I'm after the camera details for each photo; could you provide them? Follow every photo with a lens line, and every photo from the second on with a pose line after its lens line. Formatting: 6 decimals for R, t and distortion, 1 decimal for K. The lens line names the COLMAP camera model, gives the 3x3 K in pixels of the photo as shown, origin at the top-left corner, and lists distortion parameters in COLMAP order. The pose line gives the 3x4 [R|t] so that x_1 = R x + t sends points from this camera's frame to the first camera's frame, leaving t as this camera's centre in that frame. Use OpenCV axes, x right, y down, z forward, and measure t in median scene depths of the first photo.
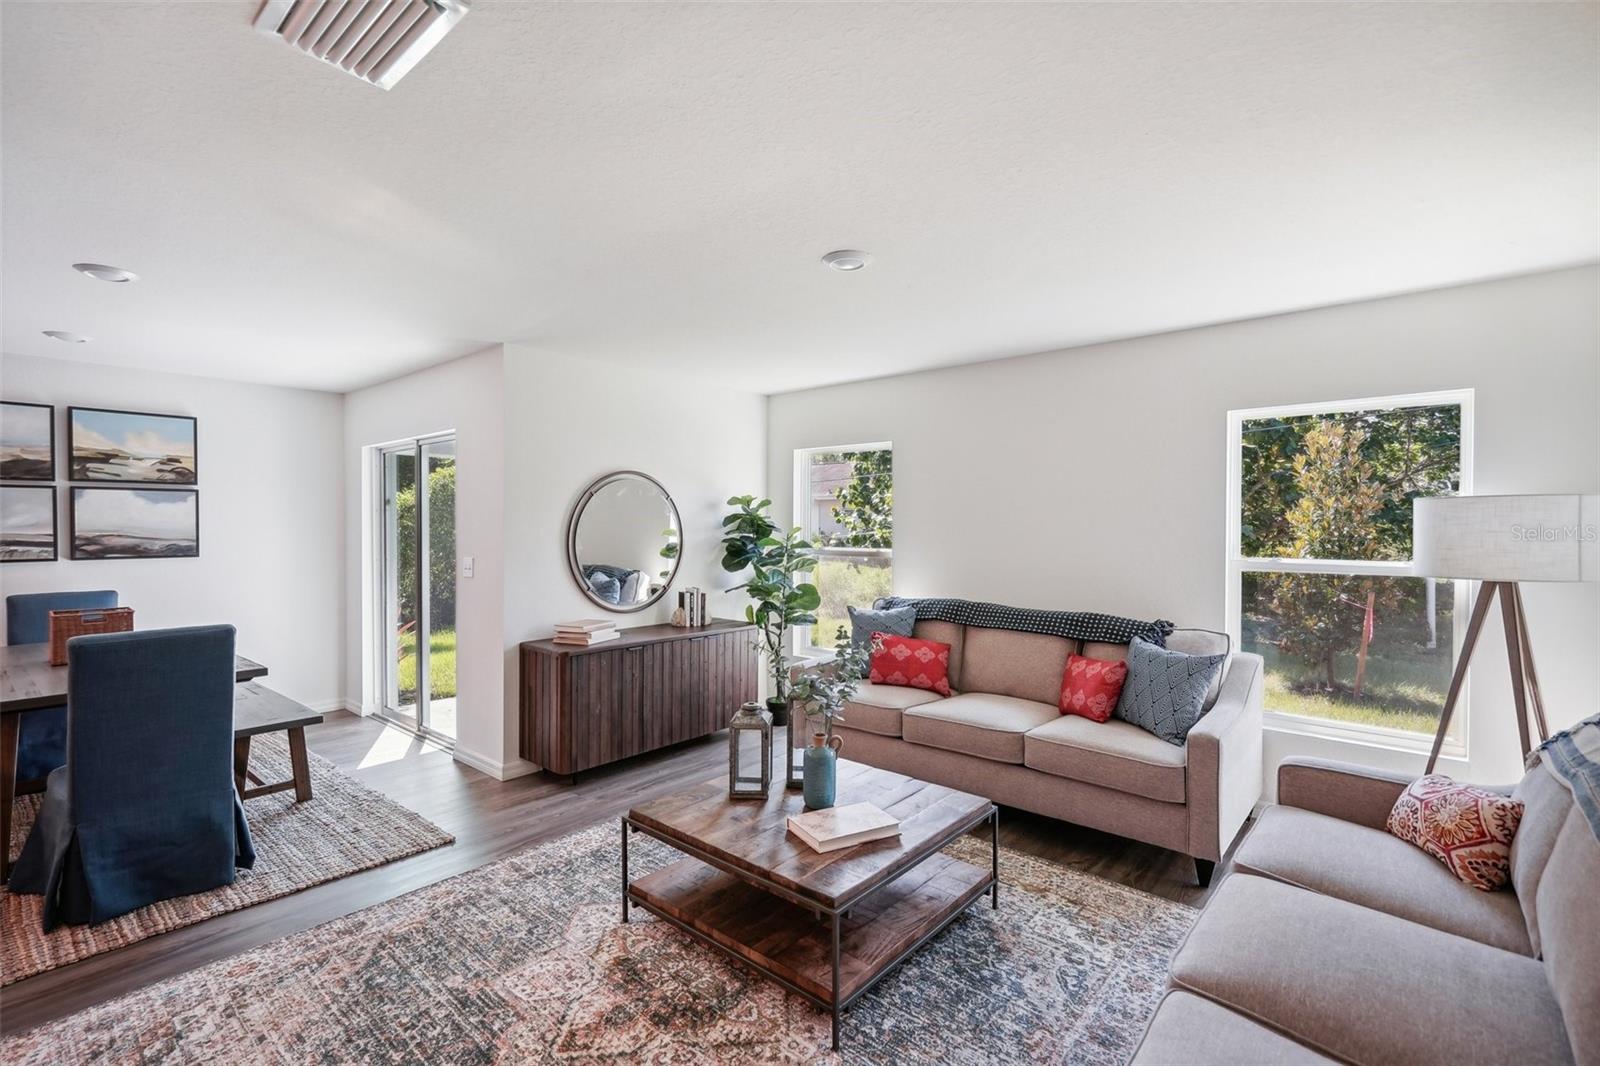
lens RADIAL K [[730.3, 0, 800.0], [0, 730.3, 533.0], [0, 0, 1]] dist [-0.000054, 0.006640]
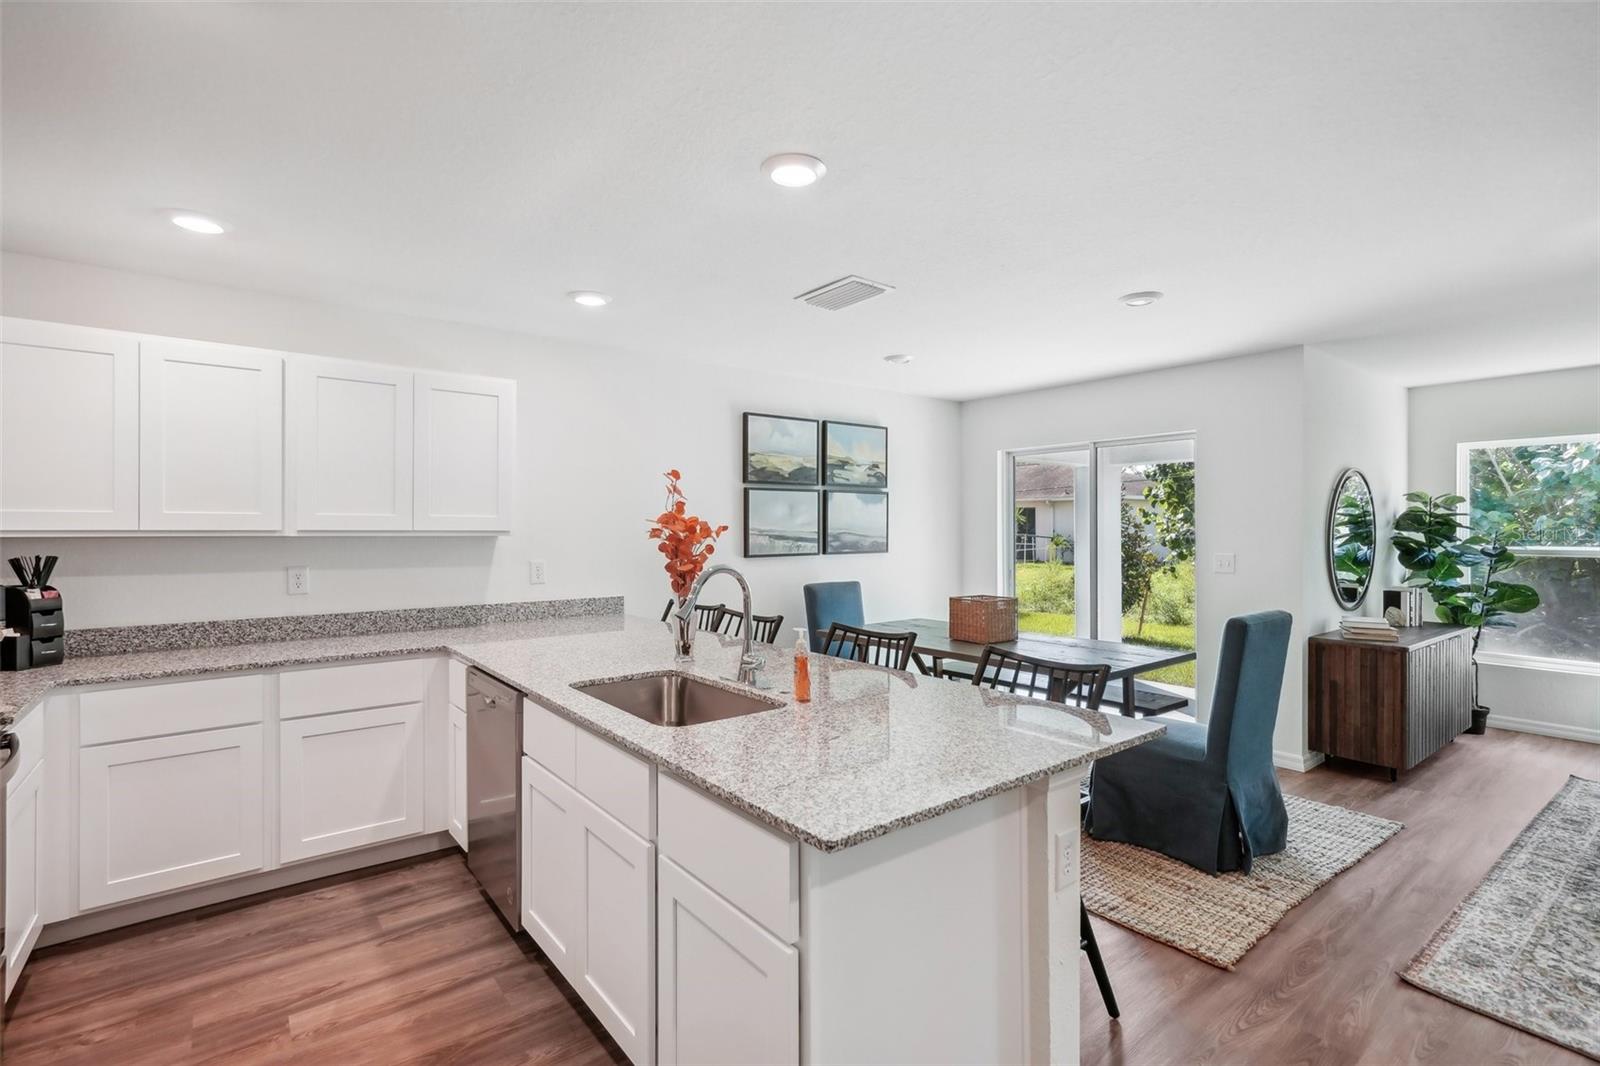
lens RADIAL K [[747.7, 0, 805.6], [0, 747.7, 528.8], [0, 0, 1]] dist [0.007319, 0.000219]
pose [[0.981606, -0.001811, -0.190911, -0.782322], [-0.000097, 0.999950, -0.009985, 0.008294], [0.190920, 0.009820, 0.981557, -0.146564]]
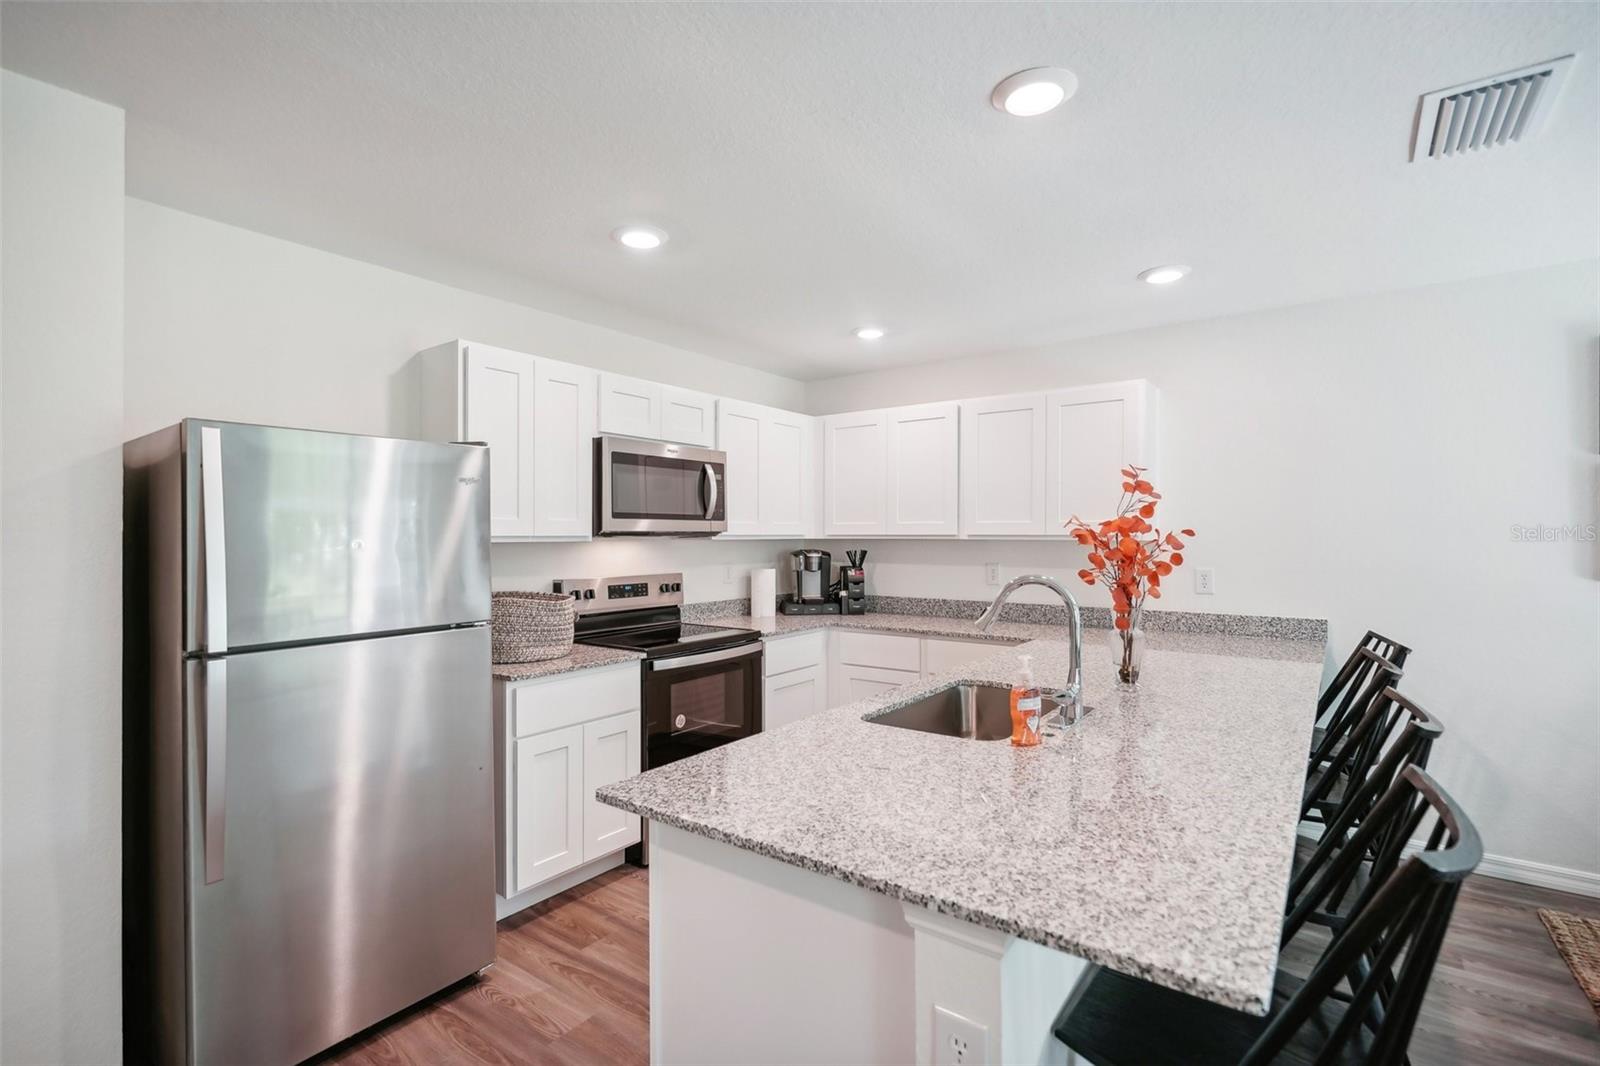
lens RADIAL K [[736.0, 0, 800.4], [0, 736.0, 543.3], [0, 0, 1]] dist [-0.000447, 0.004894]
pose [[0.080965, 0.010623, -0.996660, -0.513611], [-0.008019, 0.999918, 0.010007, 0.005750], [0.996685, 0.007182, 0.081043, 0.164238]]
